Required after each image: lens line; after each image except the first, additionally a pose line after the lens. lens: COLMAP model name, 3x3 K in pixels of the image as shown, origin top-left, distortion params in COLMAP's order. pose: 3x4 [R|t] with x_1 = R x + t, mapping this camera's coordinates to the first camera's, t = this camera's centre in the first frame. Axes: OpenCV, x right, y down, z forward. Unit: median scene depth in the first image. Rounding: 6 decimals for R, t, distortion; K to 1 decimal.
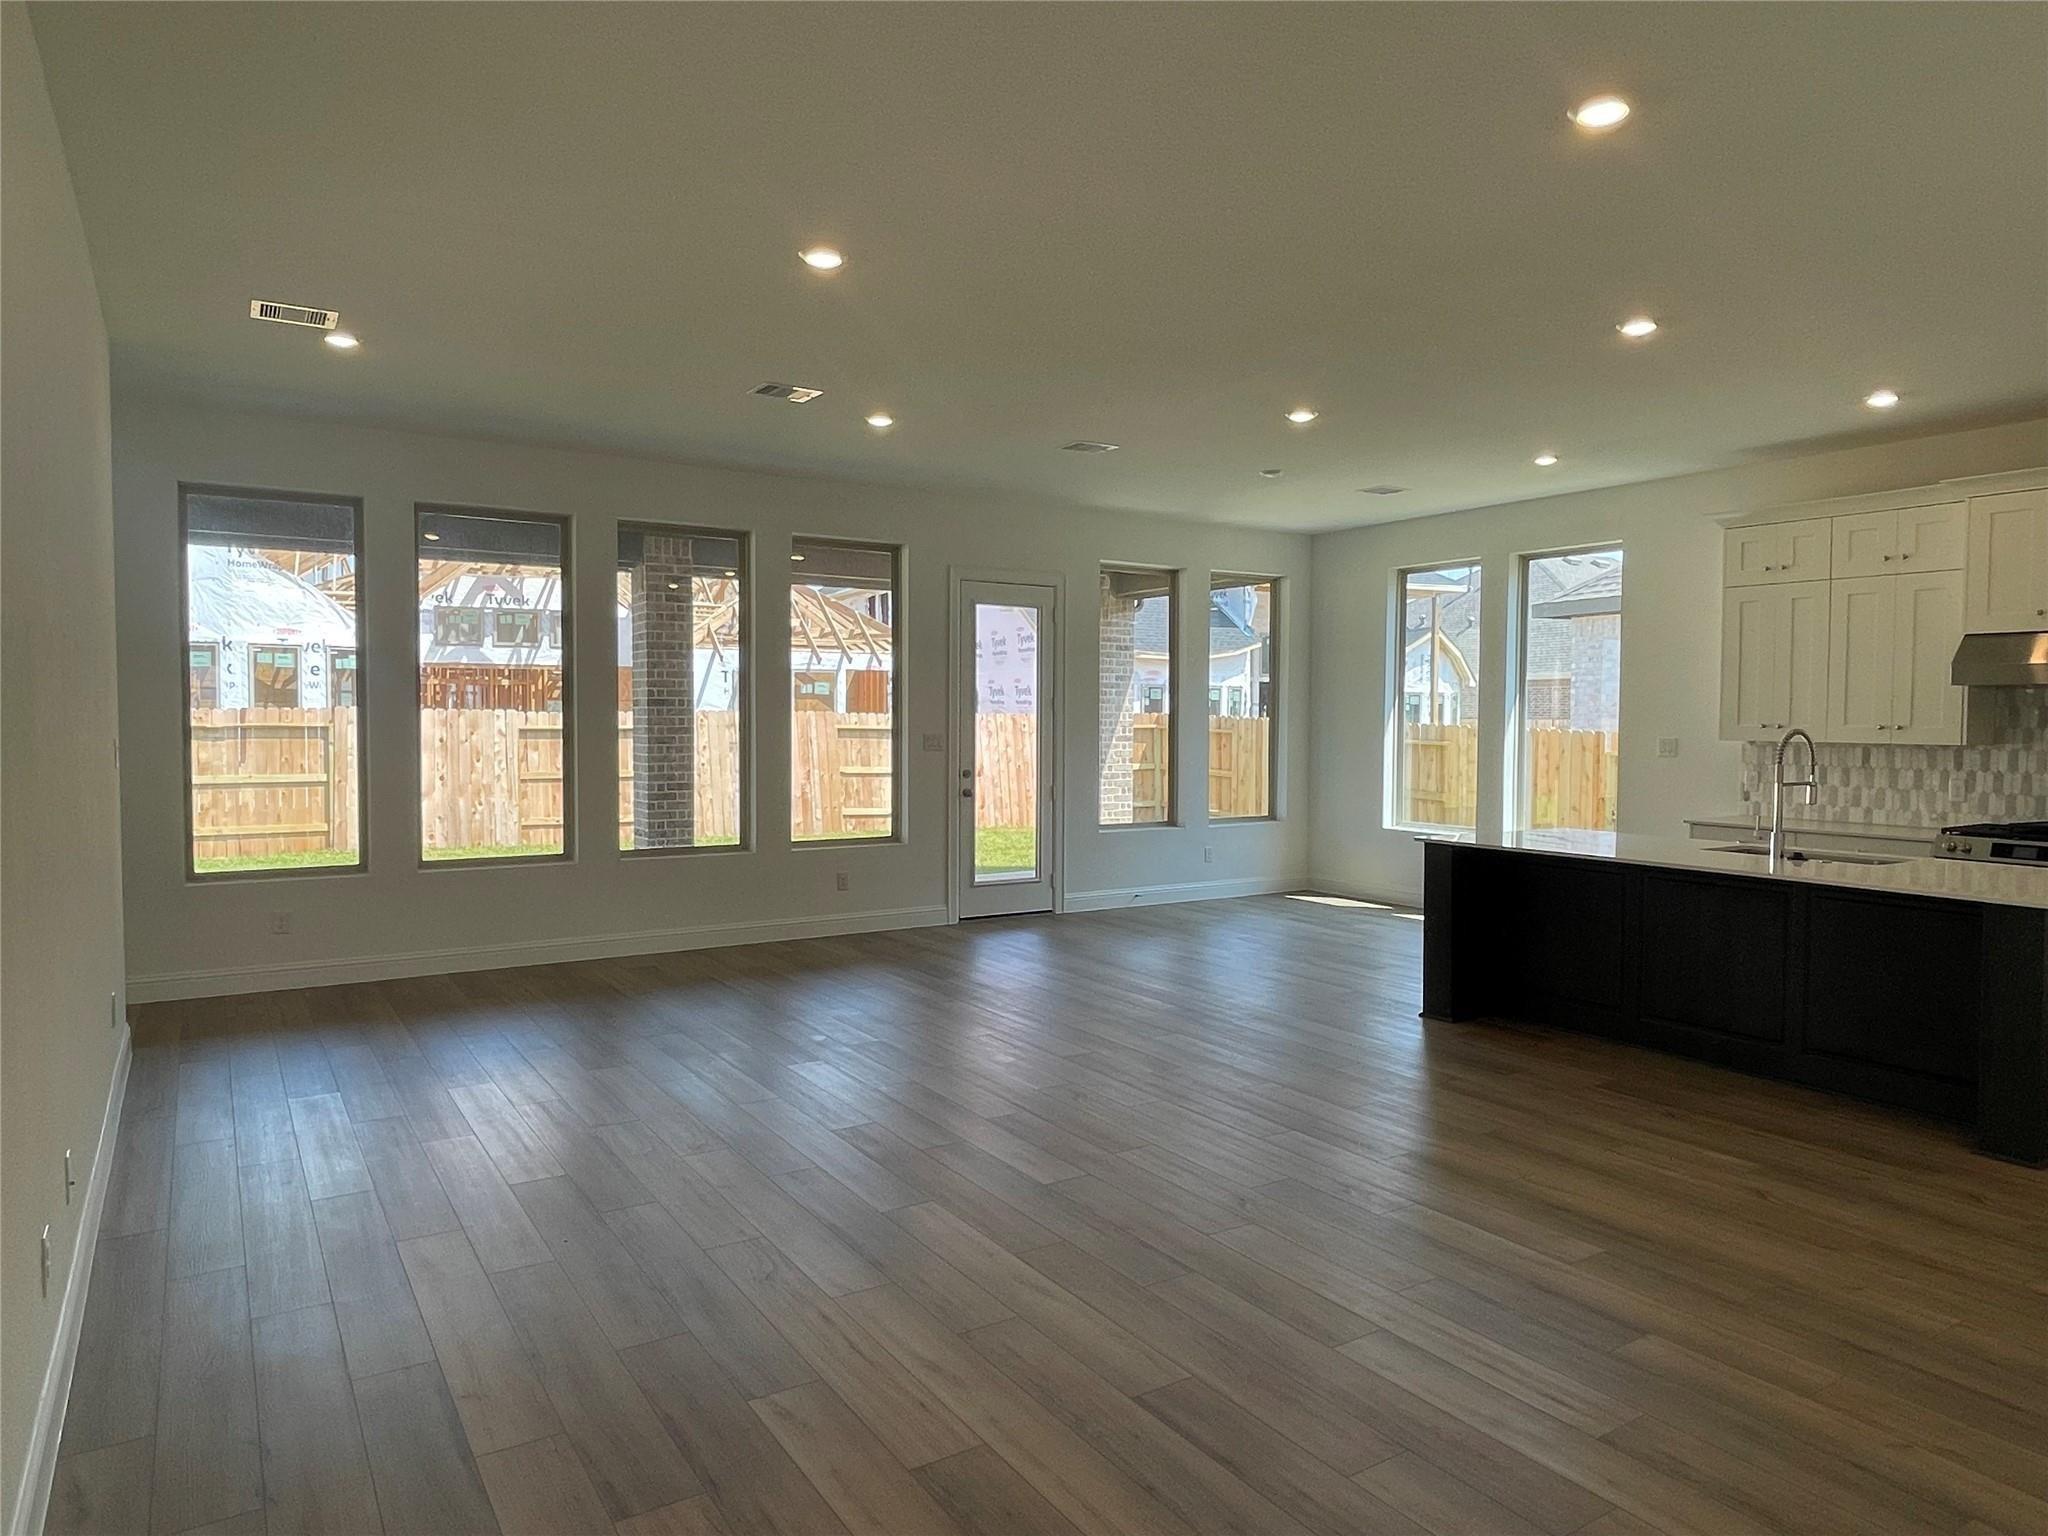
lens RADIAL K [[1263.7, 0, 1026.0], [0, 1263.7, 765.8], [0, 0, 1]] dist [0.003849, -0.003506]
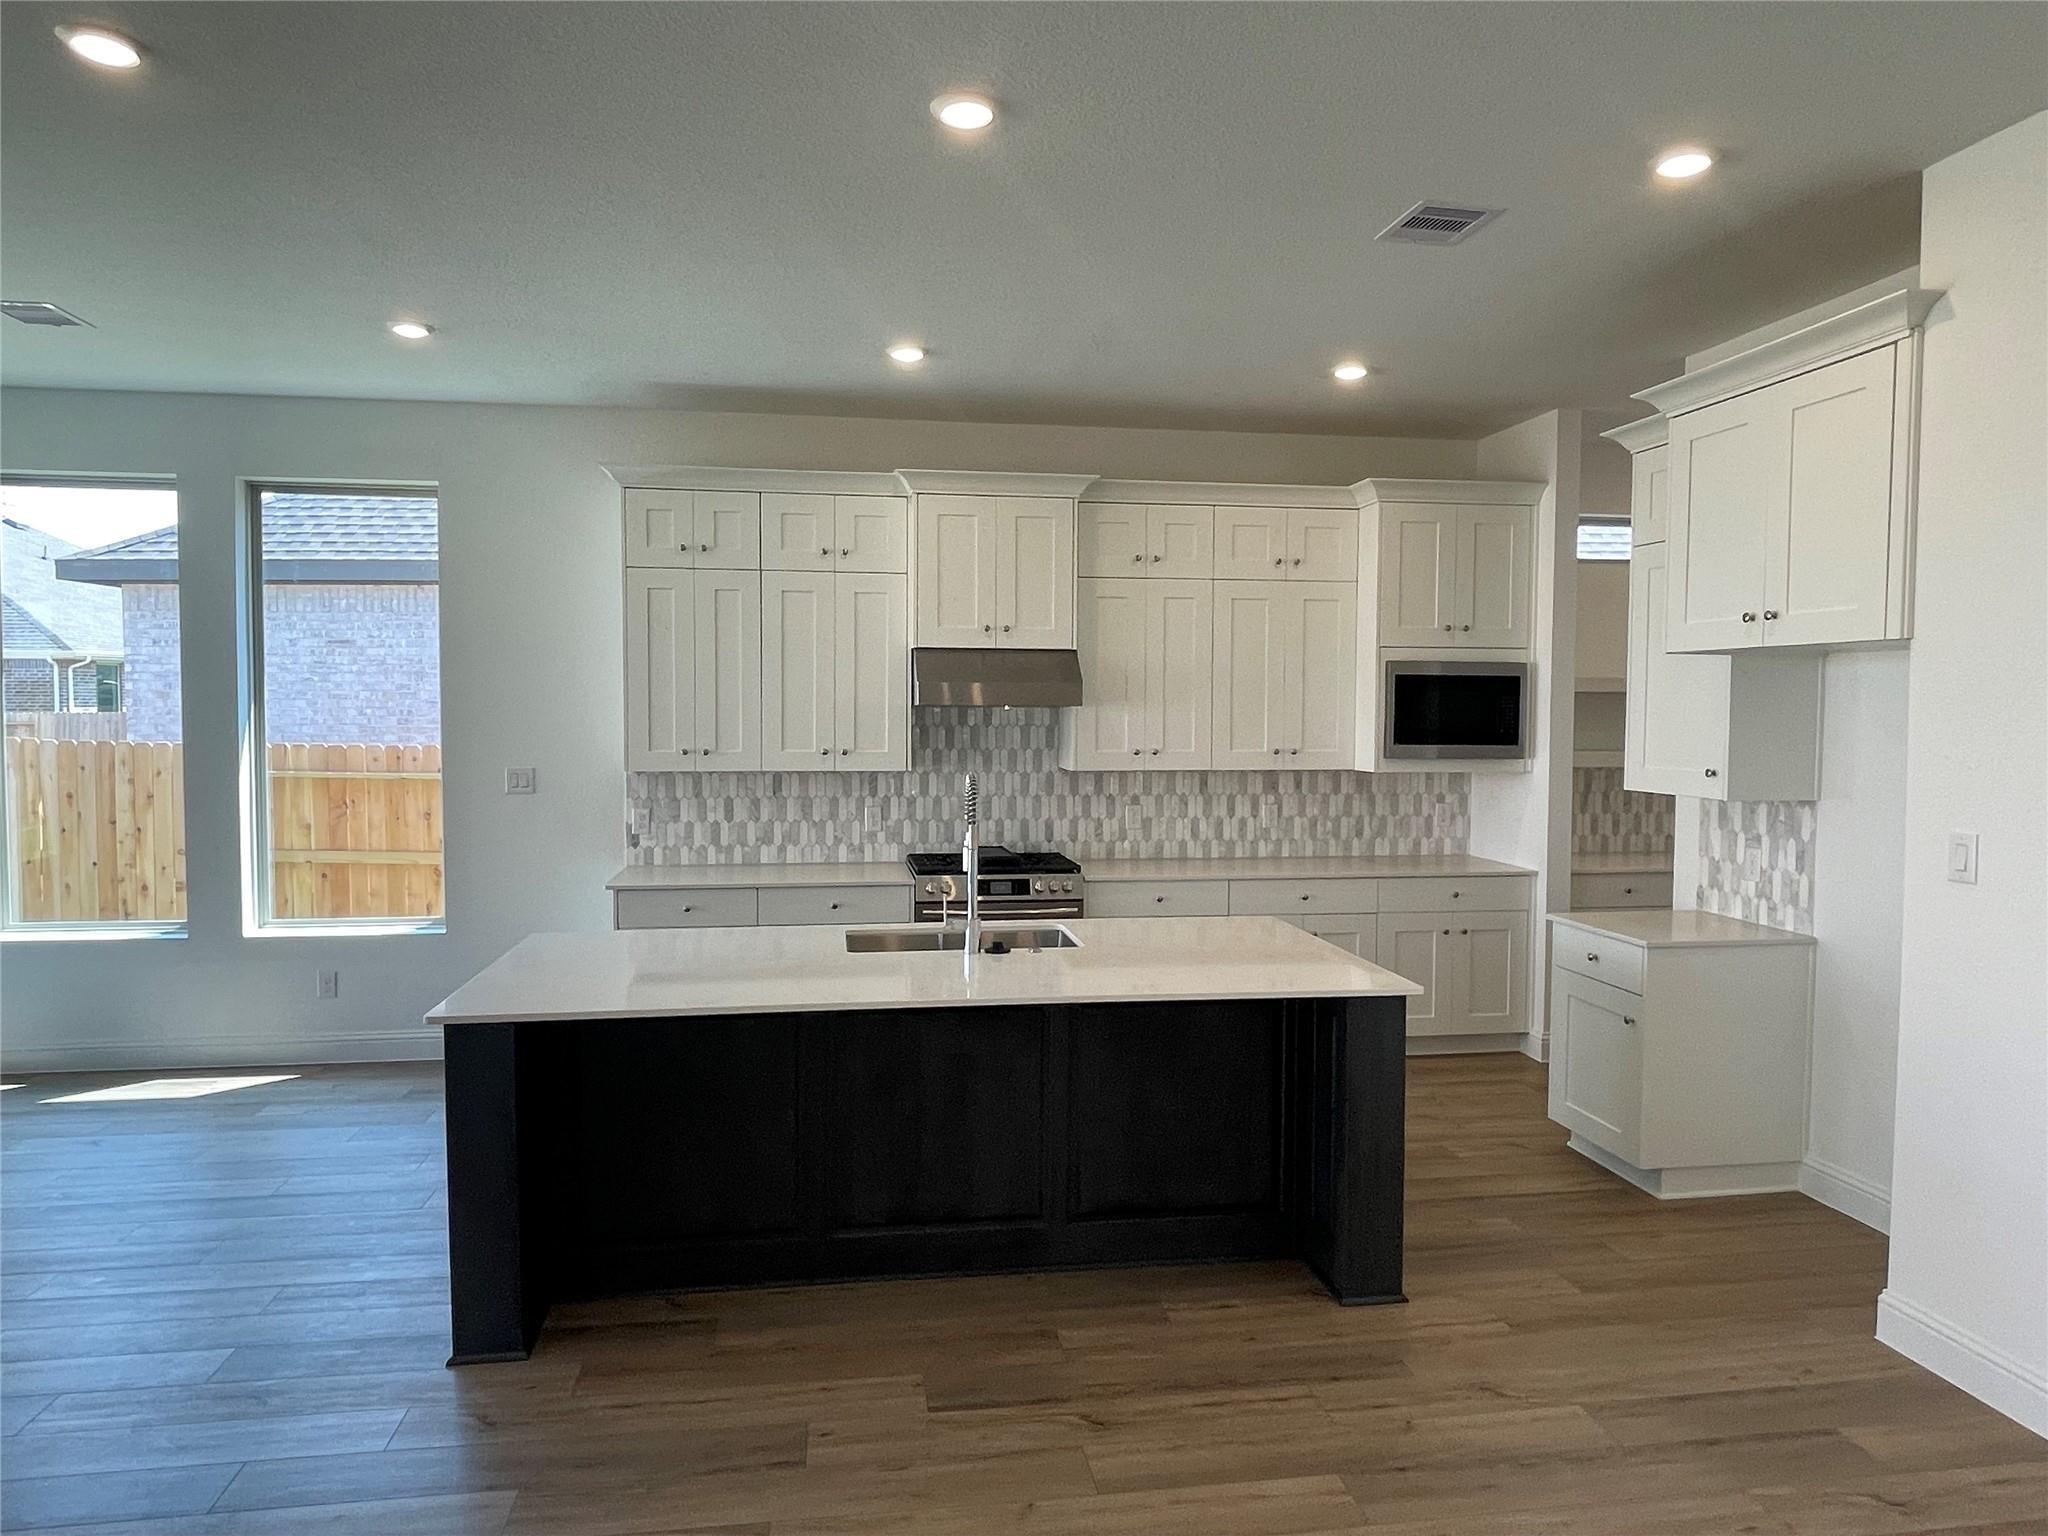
lens RADIAL K [[1263.7, 0, 1014.2], [0, 1263.7, 764.1], [0, 0, 1]] dist [0.003849, -0.003506]
pose [[0.417091, -0.046471, 0.907676, -0.033098], [0.035936, 0.998754, 0.034622, -0.042916], [-0.908154, 0.018177, 0.418241, 0.484569]]
